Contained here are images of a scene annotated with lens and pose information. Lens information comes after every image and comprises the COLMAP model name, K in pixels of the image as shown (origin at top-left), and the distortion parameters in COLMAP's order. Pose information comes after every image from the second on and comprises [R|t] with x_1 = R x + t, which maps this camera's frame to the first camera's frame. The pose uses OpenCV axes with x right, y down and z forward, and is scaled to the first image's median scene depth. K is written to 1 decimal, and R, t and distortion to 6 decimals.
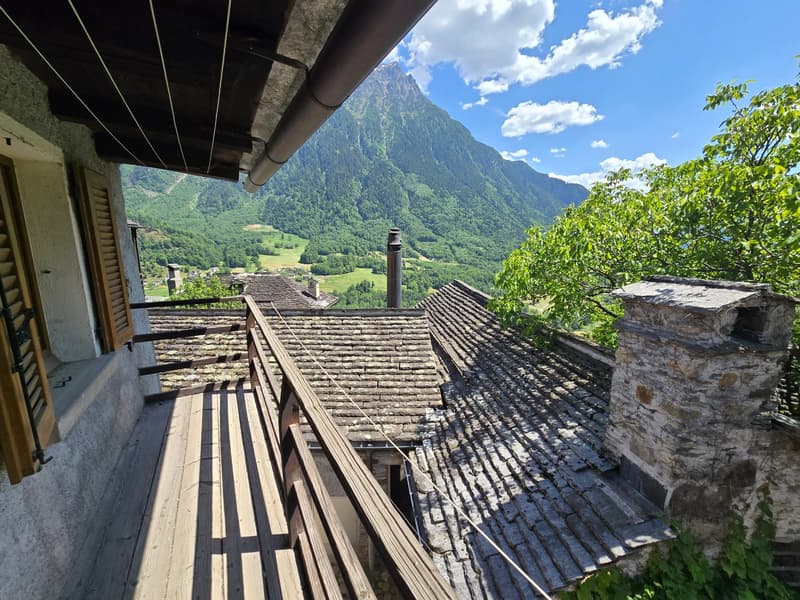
lens RADIAL K [[326.7, 0, 391.9], [0, 326.7, 304.1], [0, 0, 1]] dist [-0.003949, 0.000073]
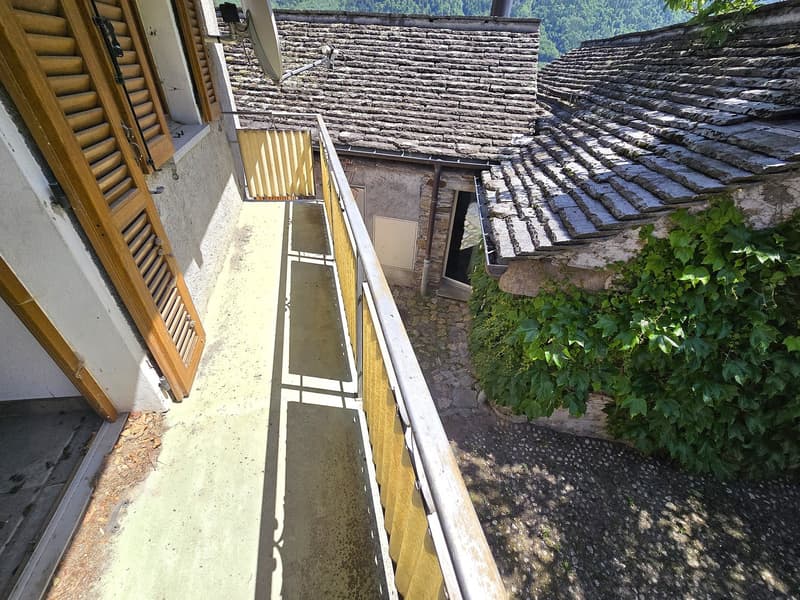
lens RADIAL K [[326.7, 0, 395.1], [0, 326.7, 303.6], [0, 0, 1]] dist [-0.003949, 0.000073]
pose [[0.968088, 0.187588, -0.166185, 0.028702], [-0.094548, 0.887494, 0.451016, 0.306208], [0.232093, -0.420911, 0.876908, 0.018030]]
